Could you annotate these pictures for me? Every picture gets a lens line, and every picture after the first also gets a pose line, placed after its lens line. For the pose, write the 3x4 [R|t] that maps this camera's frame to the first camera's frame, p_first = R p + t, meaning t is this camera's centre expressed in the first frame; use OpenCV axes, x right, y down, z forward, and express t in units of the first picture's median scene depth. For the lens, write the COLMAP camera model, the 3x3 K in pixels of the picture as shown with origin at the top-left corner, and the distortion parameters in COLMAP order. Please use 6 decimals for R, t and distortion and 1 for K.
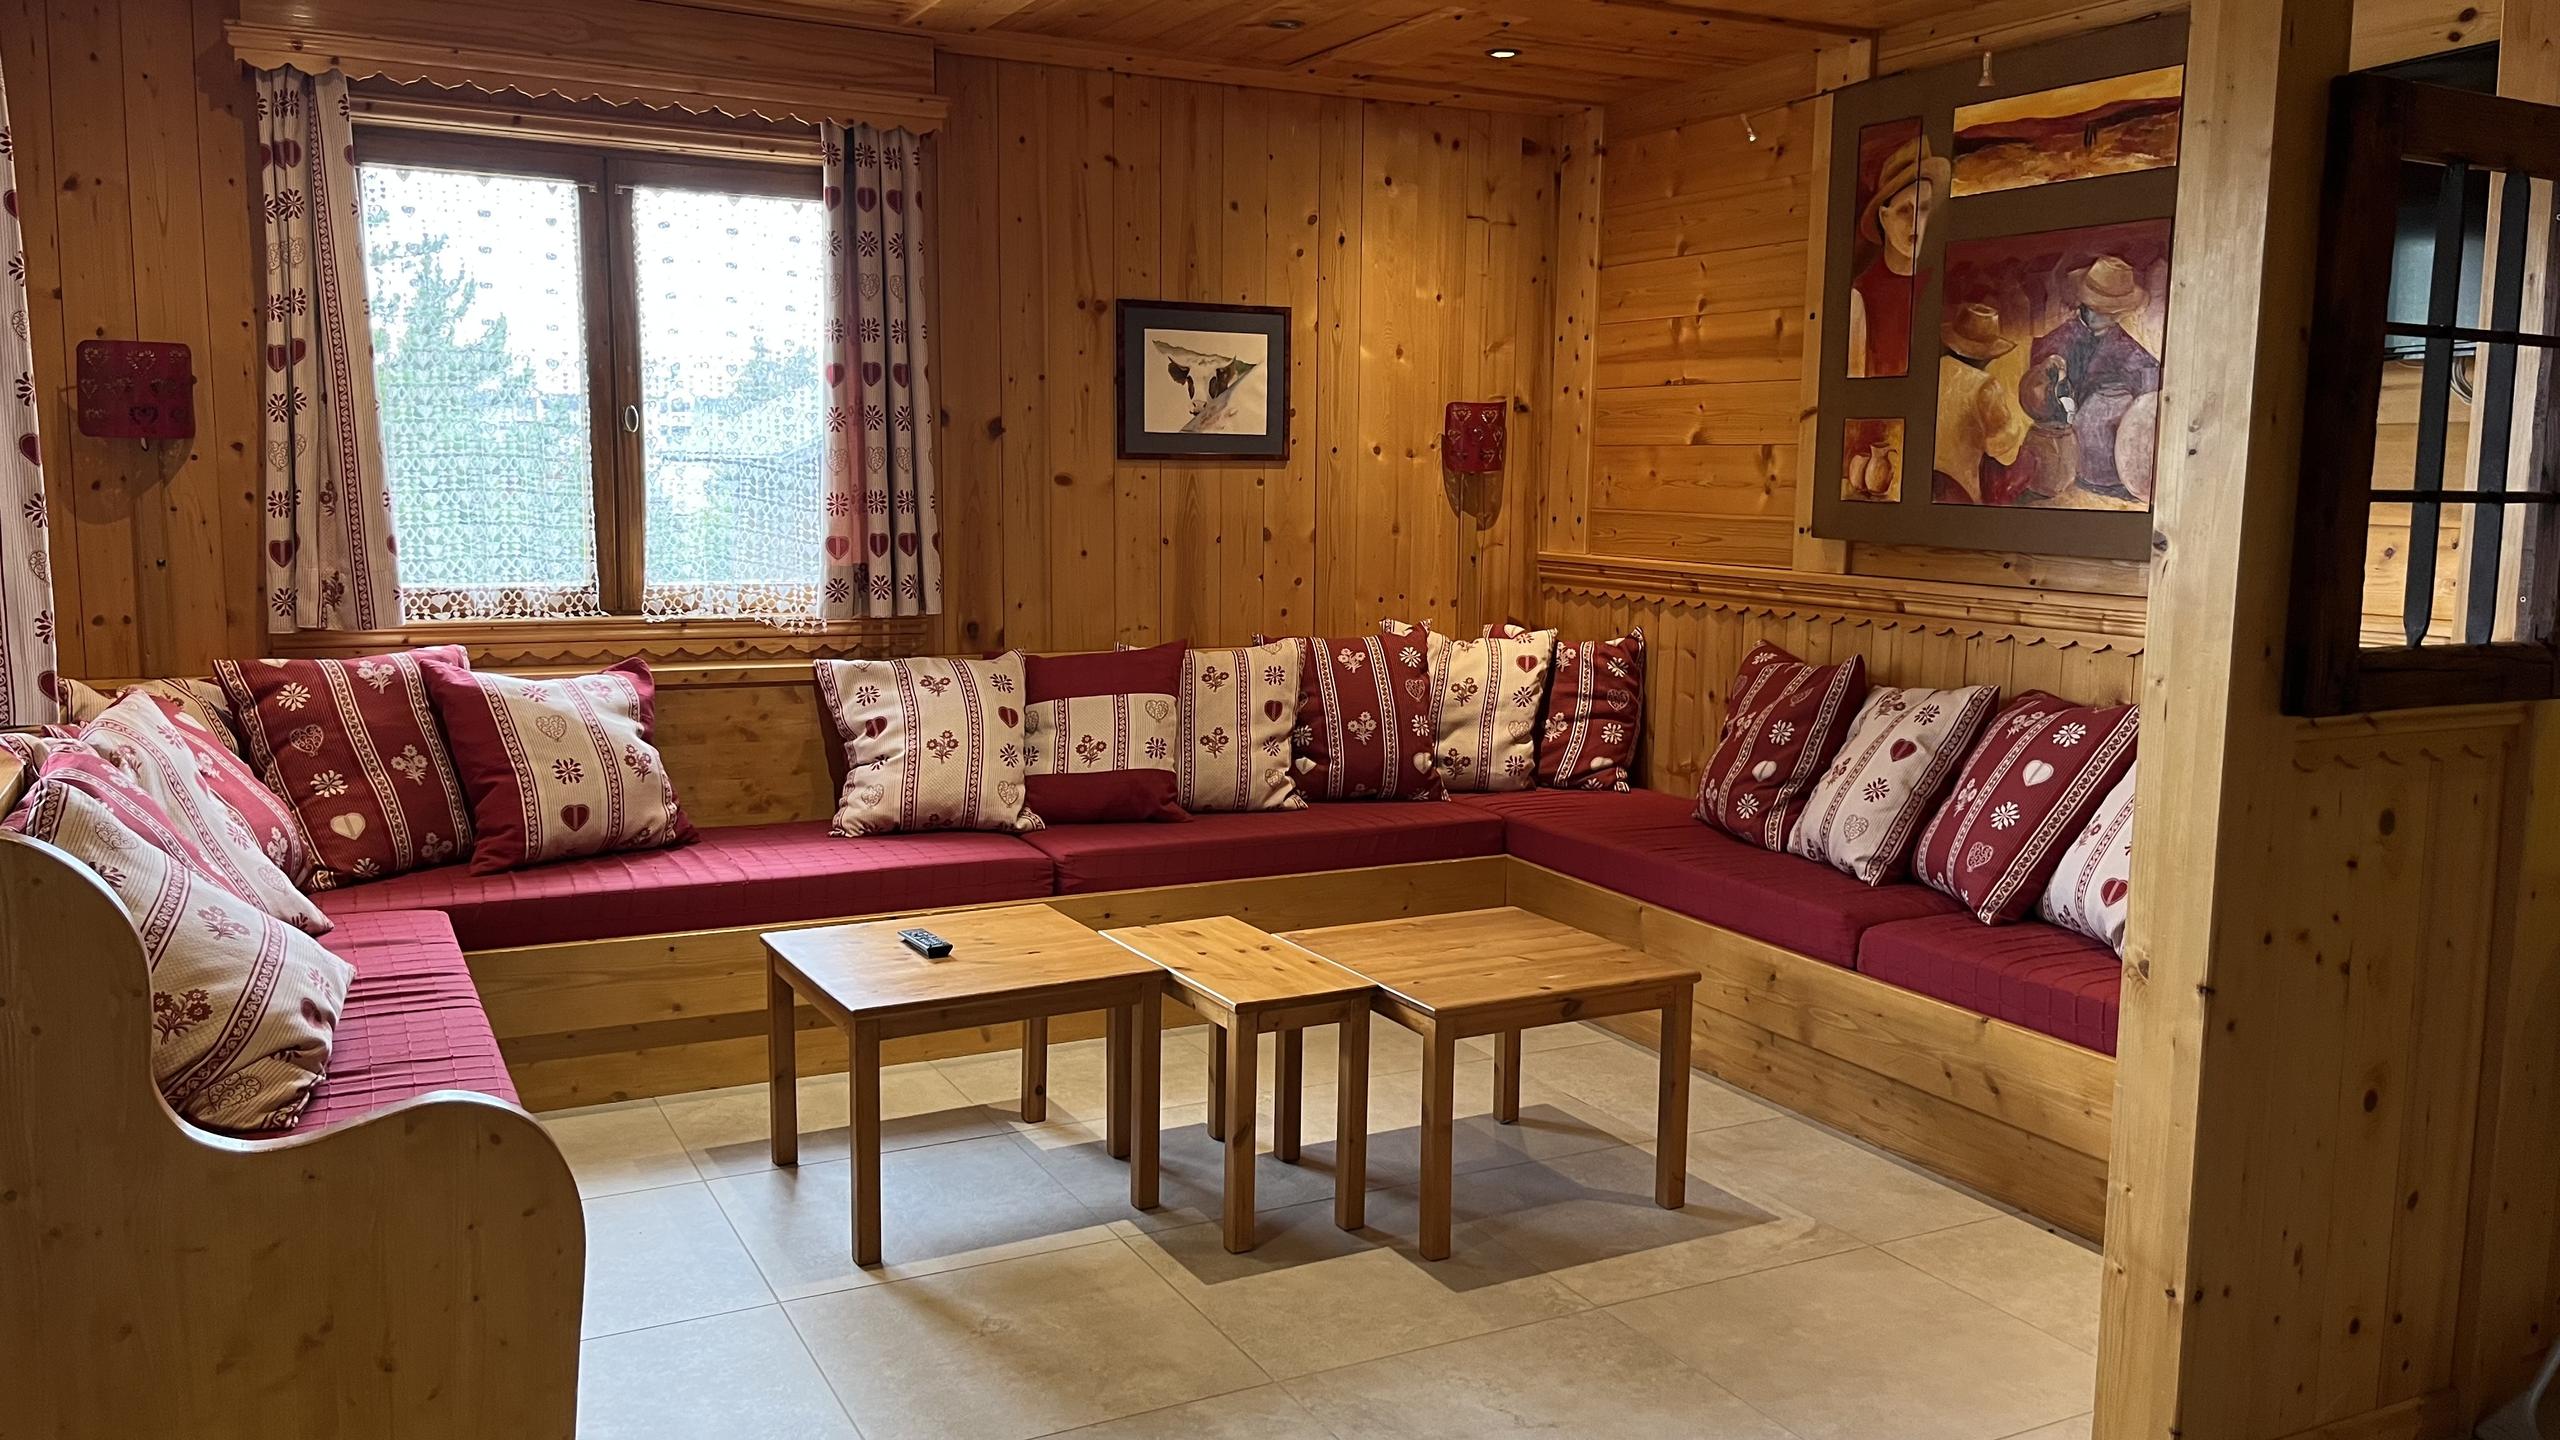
lens RADIAL K [[1950.4, 0, 1278.7], [0, 1950.4, 715.8], [0, 0, 1]] dist [0.001656, 0.000053]
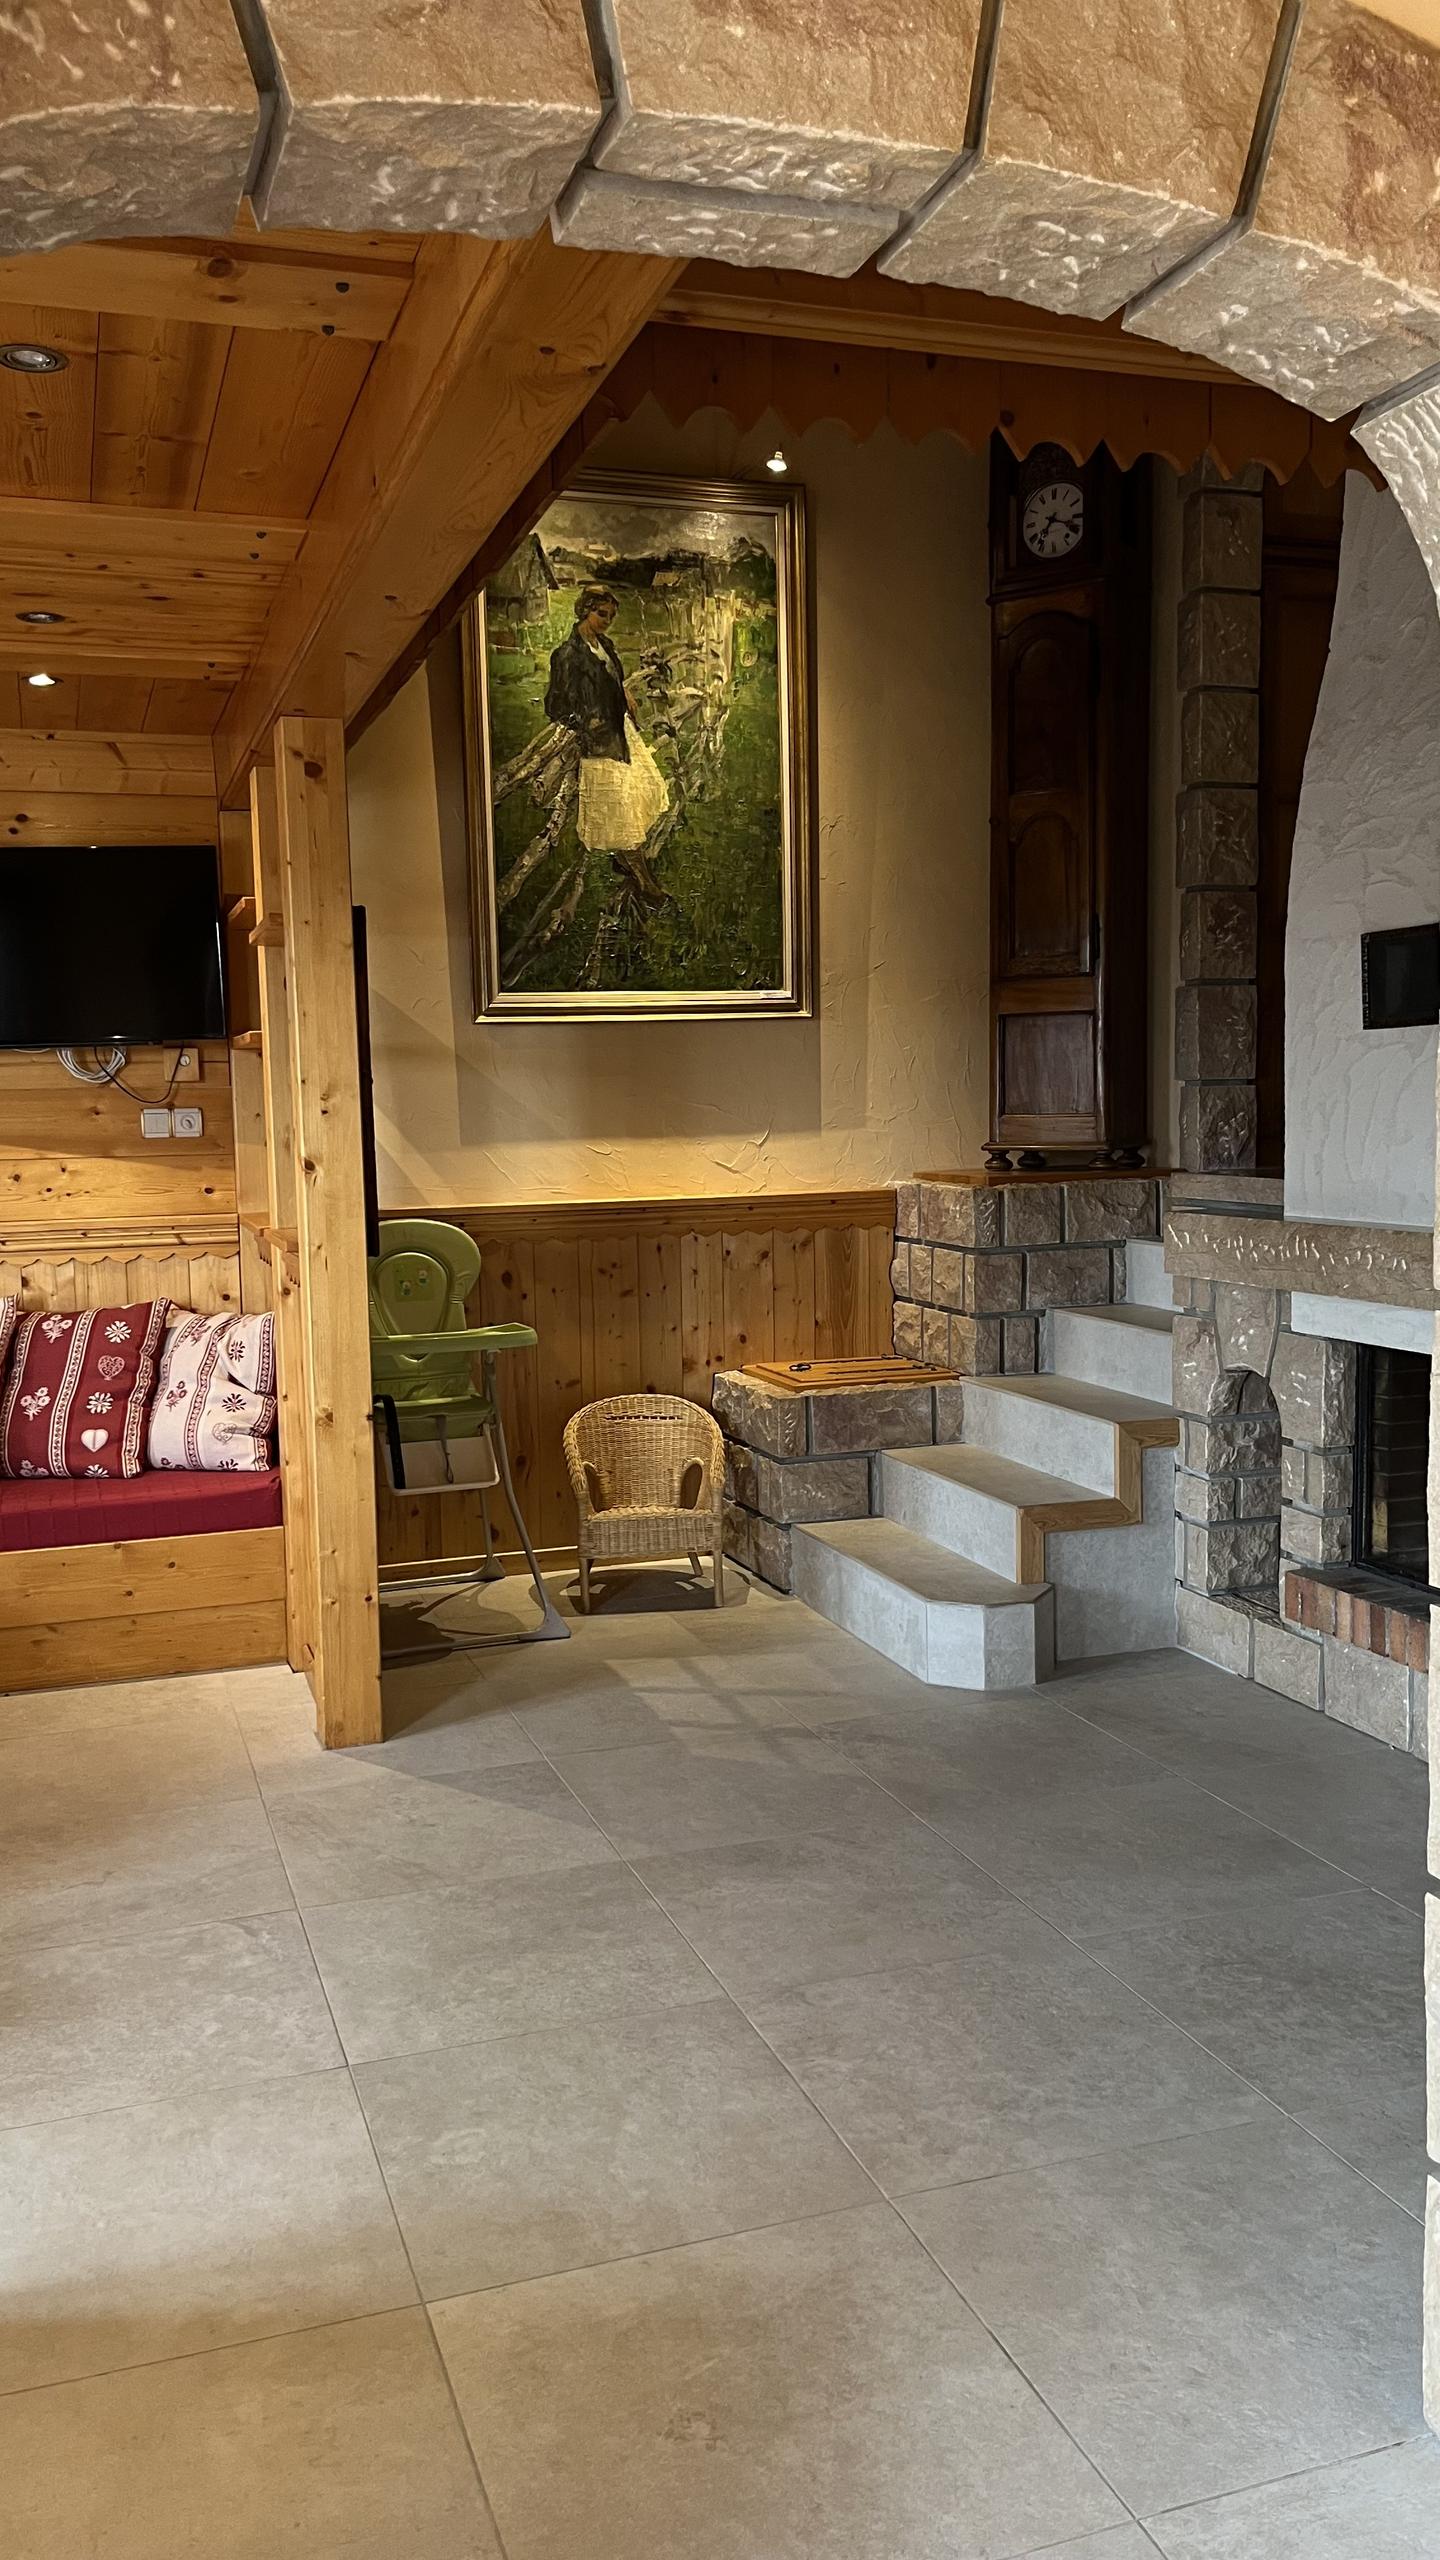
lens RADIAL K [[1950.4, 0, 718.8], [0, 1950.4, 1283.4], [0, 0, 1]] dist [0.001656, 0.000053]
pose [[0.146927, -0.116932, 0.982212, -1.178560], [0.151804, 0.983890, 0.094423, -0.094895], [-0.977429, 0.135231, 0.162310, 0.391199]]
